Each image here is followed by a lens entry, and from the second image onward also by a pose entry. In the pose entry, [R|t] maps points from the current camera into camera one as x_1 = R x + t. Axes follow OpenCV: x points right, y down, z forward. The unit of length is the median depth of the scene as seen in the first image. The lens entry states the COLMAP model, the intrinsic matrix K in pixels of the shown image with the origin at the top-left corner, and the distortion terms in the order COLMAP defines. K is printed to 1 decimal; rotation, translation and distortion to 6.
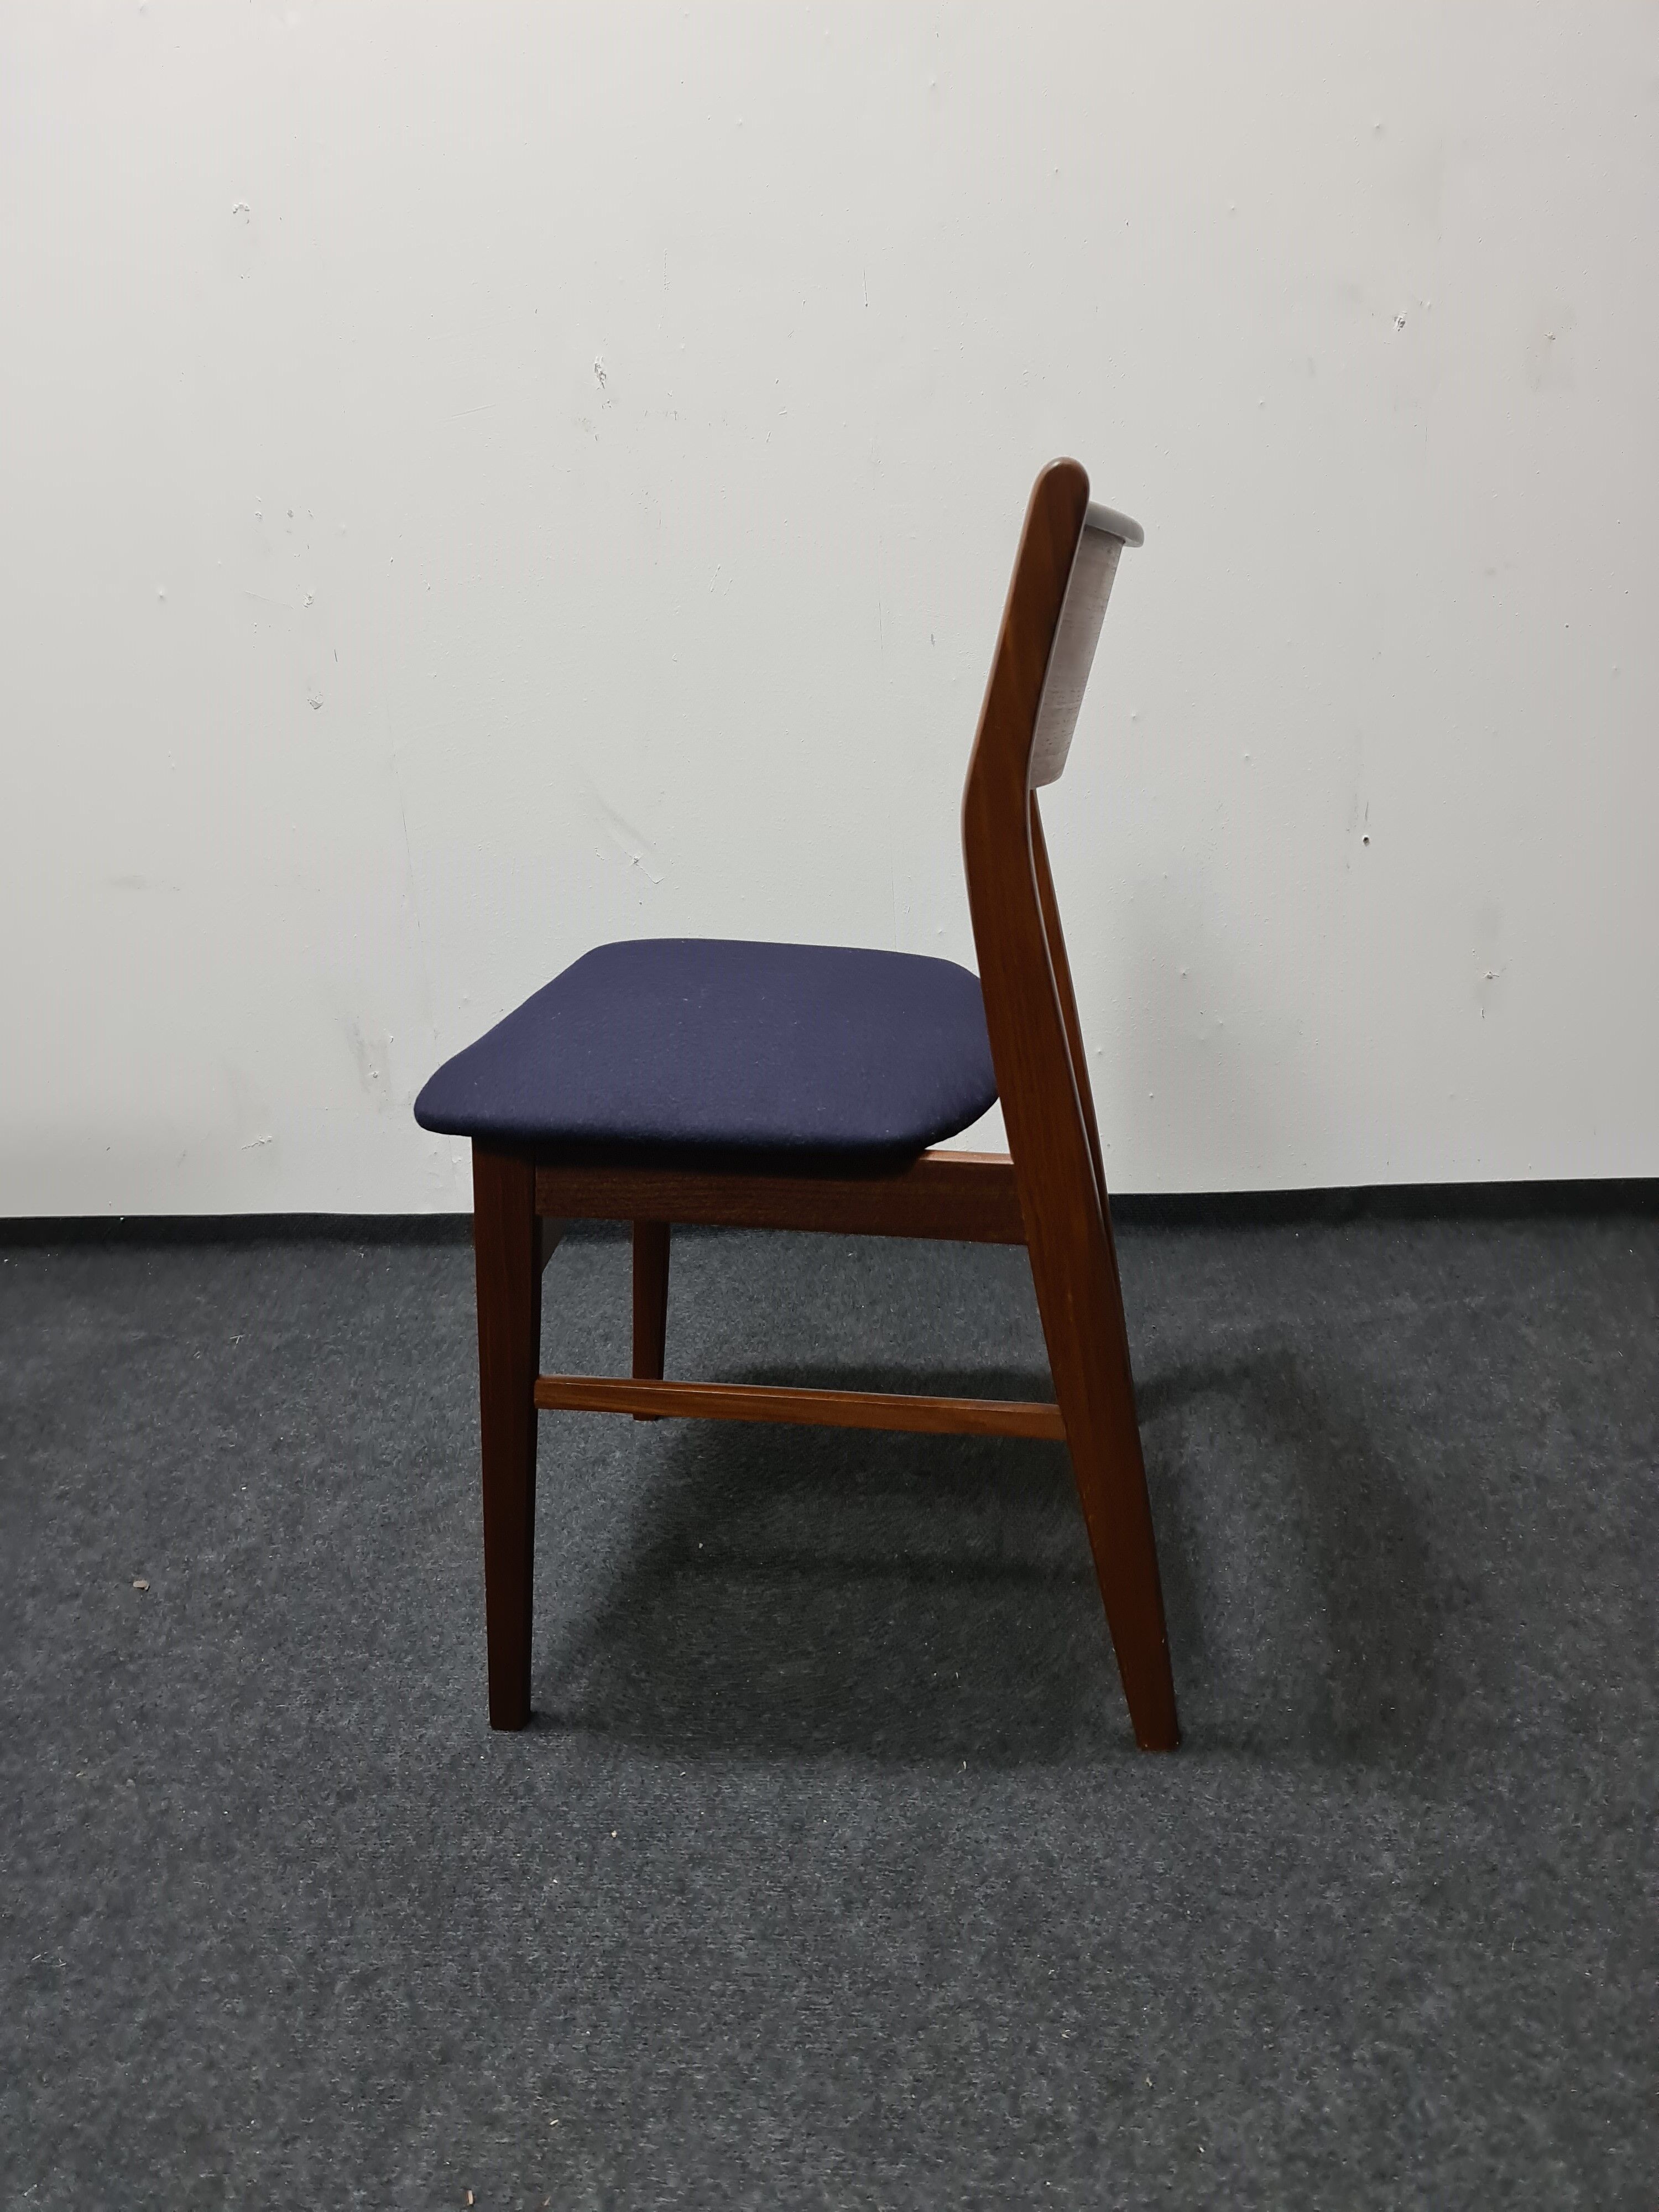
lens RADIAL K [[1593.9, 0, 831.3], [0, 1593.9, 1100.6], [0, 0, 1]] dist [0.087535, -0.068208]
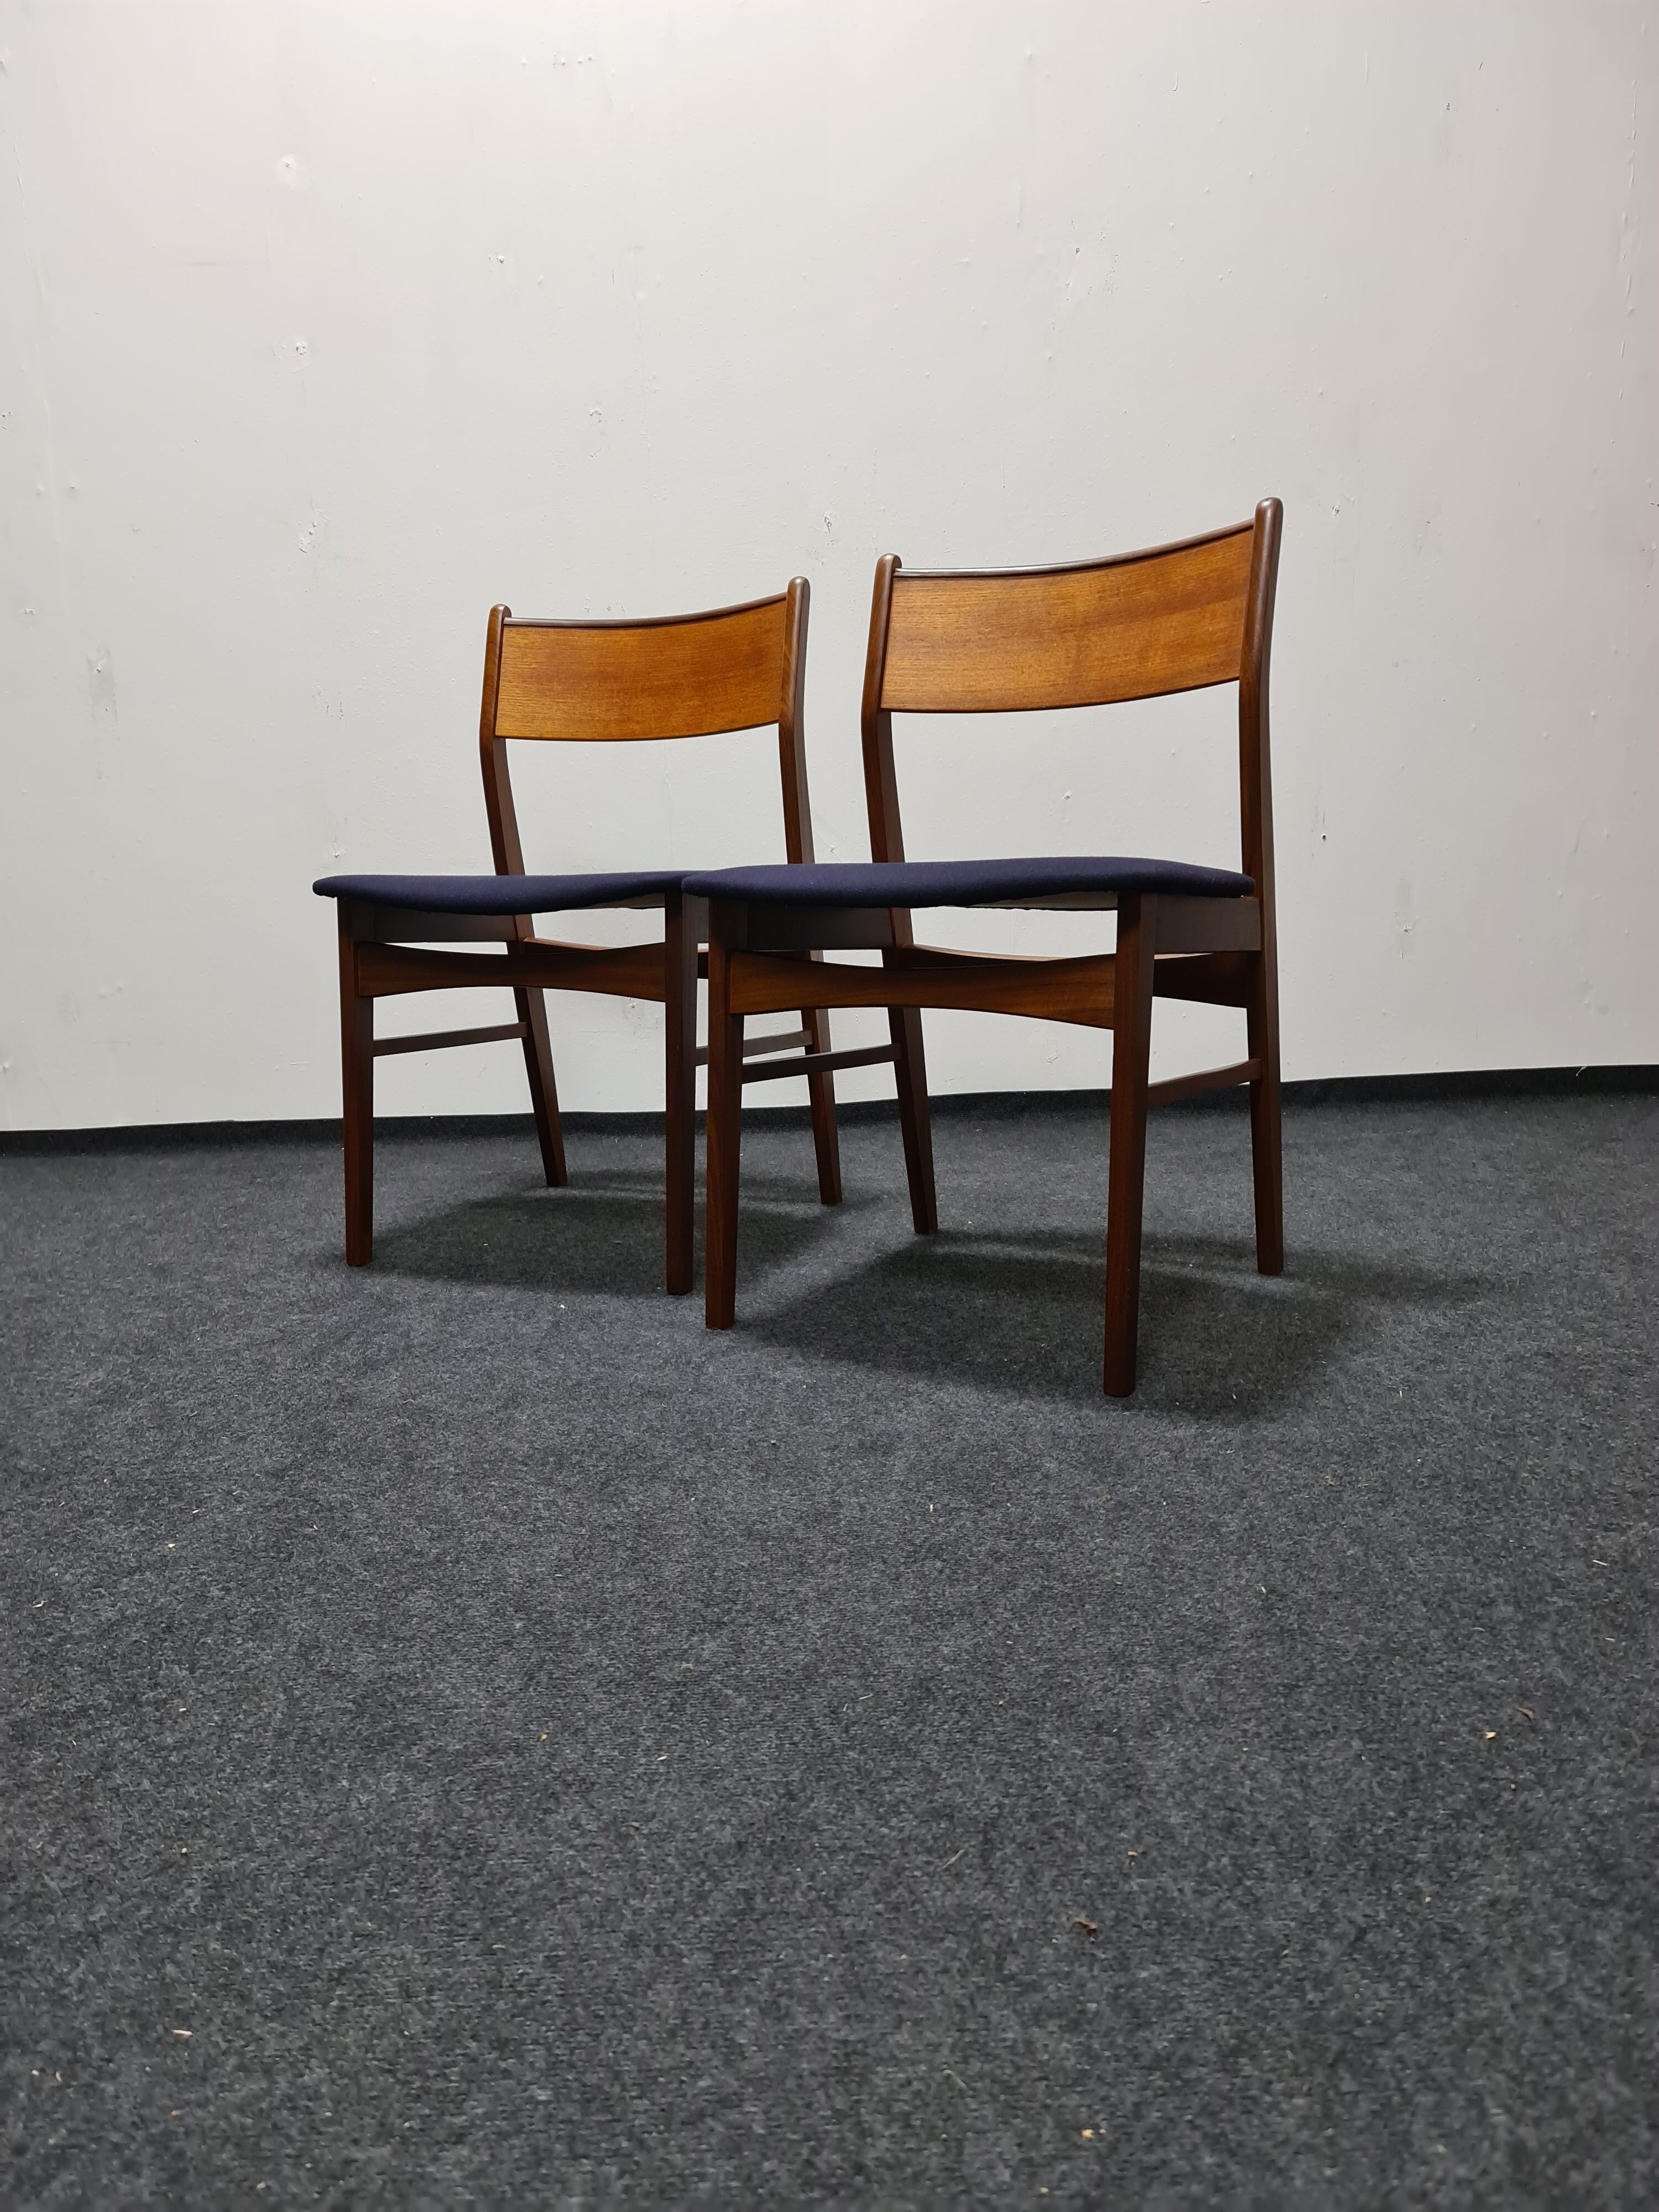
lens RADIAL K [[1593.9, 0, 825.8], [0, 1593.9, 1123.5], [0, 0, 1]] dist [0.087535, -0.068208]
pose [[0.993505, 0.000724, 0.113790, -0.457631], [0.014614, 0.990887, -0.133900, 0.451494], [-0.112850, 0.134694, 0.984440, -0.597114]]
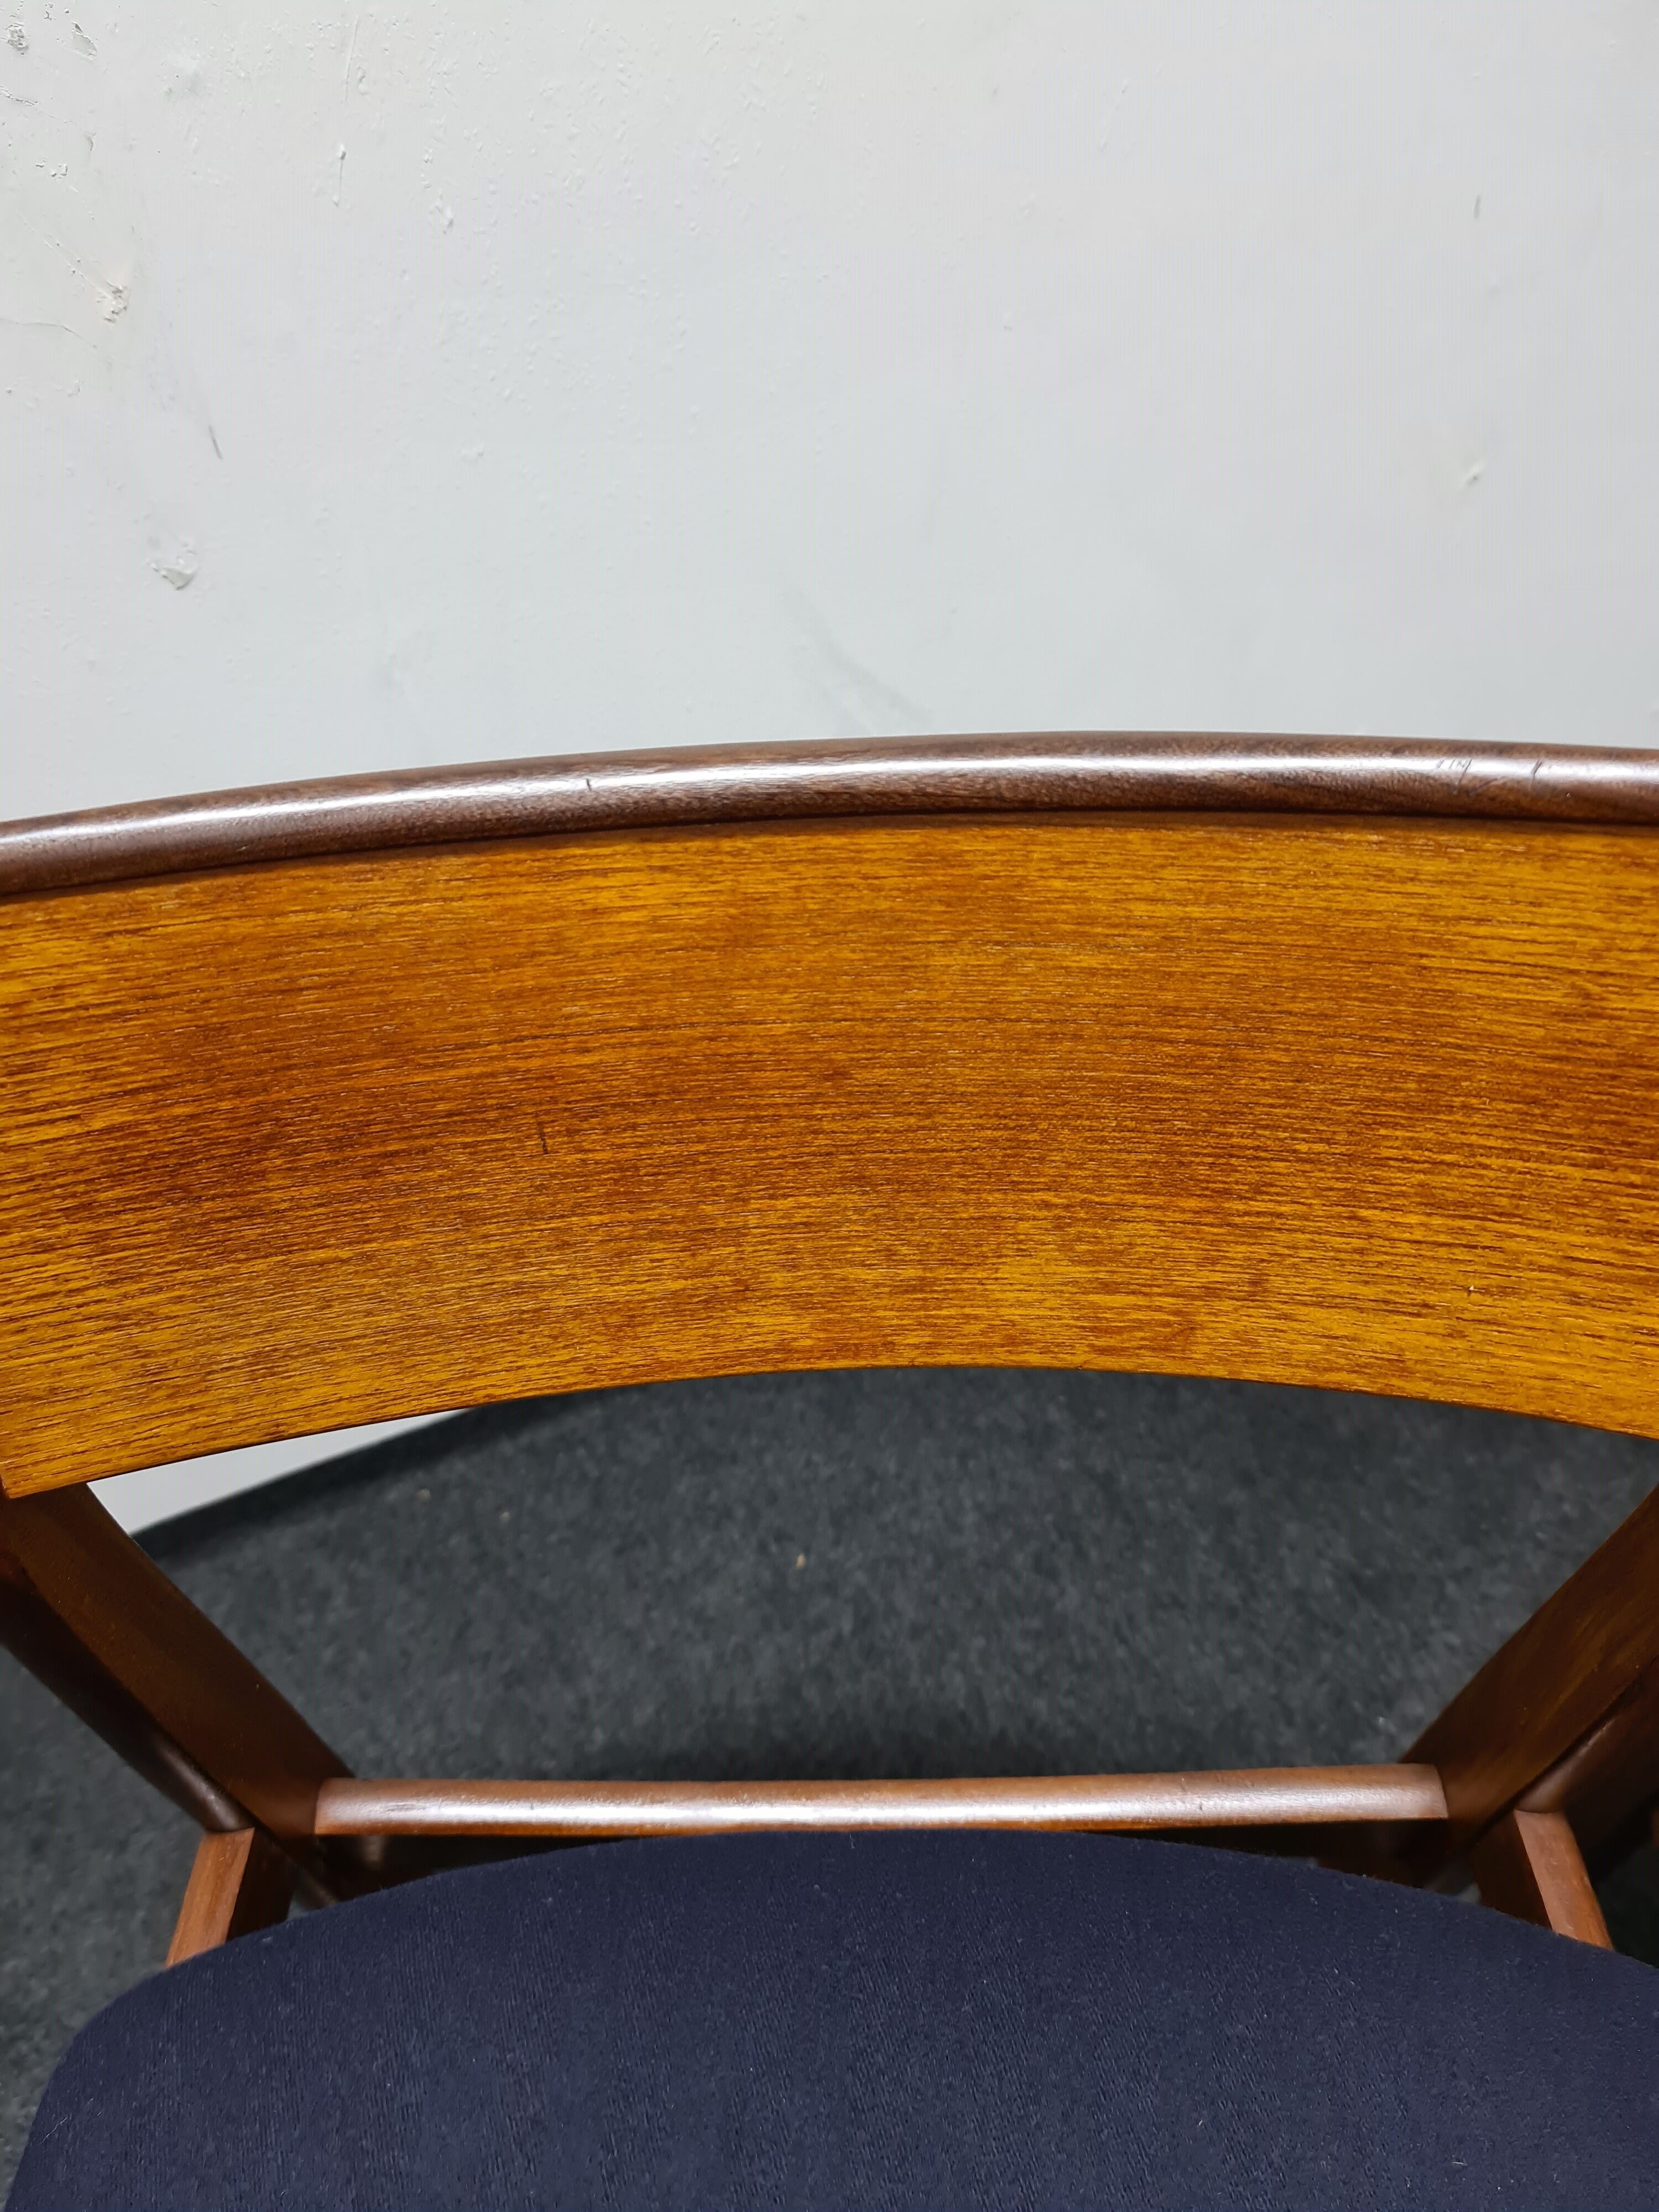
lens RADIAL K [[1593.9, 0, 771.0], [0, 1593.9, 1072.5], [0, 0, 1]] dist [0.087535, -0.068208]
pose [[0.877956, -0.320841, 0.355323, -0.577309], [0.147144, 0.887120, 0.437455, -0.449992], [-0.455567, -0.331783, 0.826062, 0.891719]]
